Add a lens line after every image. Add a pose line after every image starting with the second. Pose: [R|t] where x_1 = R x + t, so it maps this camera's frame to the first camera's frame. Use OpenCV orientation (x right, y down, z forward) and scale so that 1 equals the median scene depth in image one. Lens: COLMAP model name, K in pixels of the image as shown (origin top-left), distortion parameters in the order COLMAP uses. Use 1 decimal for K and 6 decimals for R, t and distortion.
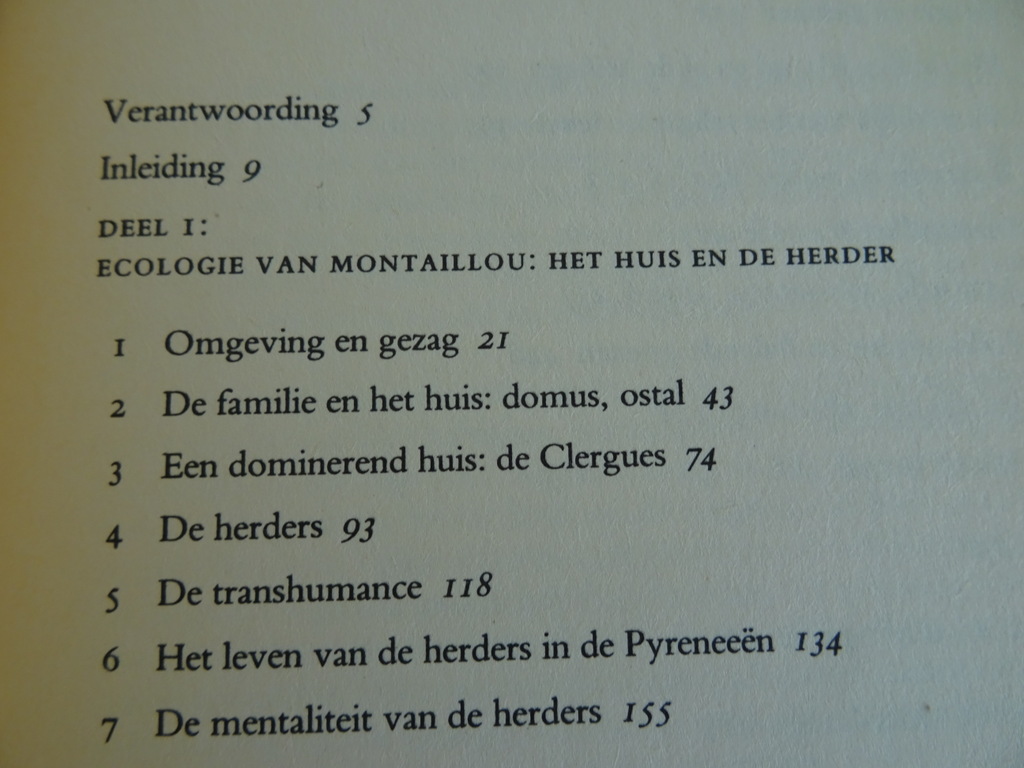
lens RADIAL K [[805.0, 0, 512.0], [0, 805.0, 384.0], [0, 0, 1]] dist [0.009193, -0.042374]
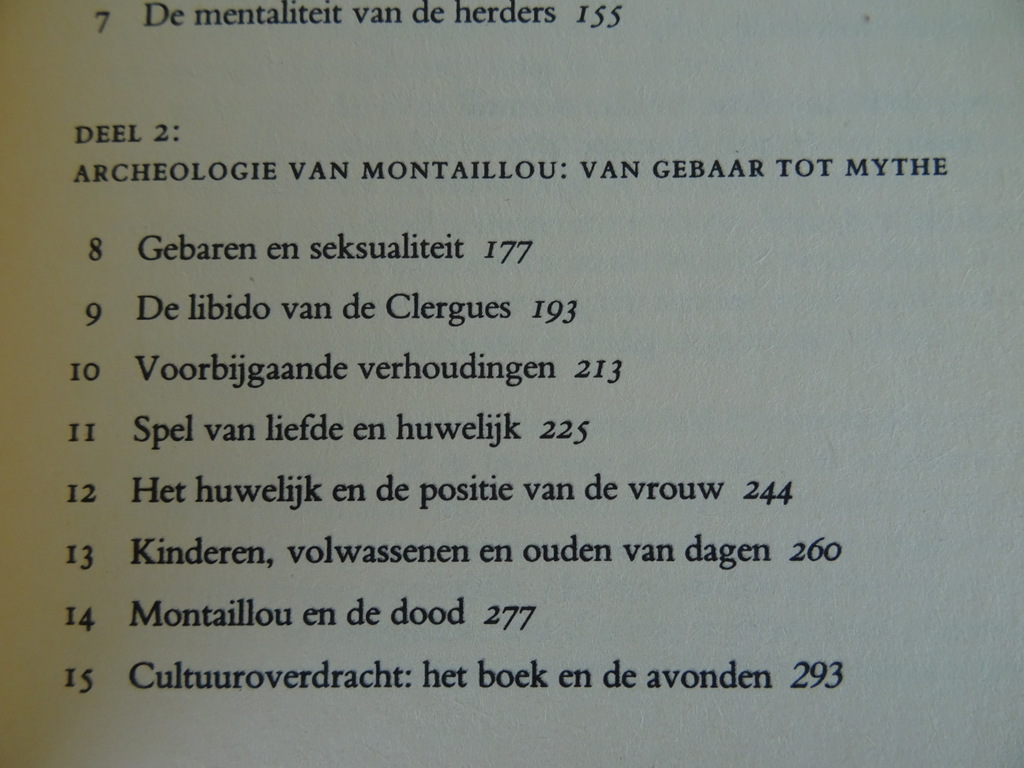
lens RADIAL K [[802.2, 0, 520.2], [0, 802.2, 389.7], [0, 0, 1]] dist [0.004096, -0.031974]
pose [[0.999359, 0.016522, -0.031745, 0.102037], [-0.014725, 0.998321, 0.056024, 0.818004], [0.032617, -0.055521, 0.997925, -0.085969]]
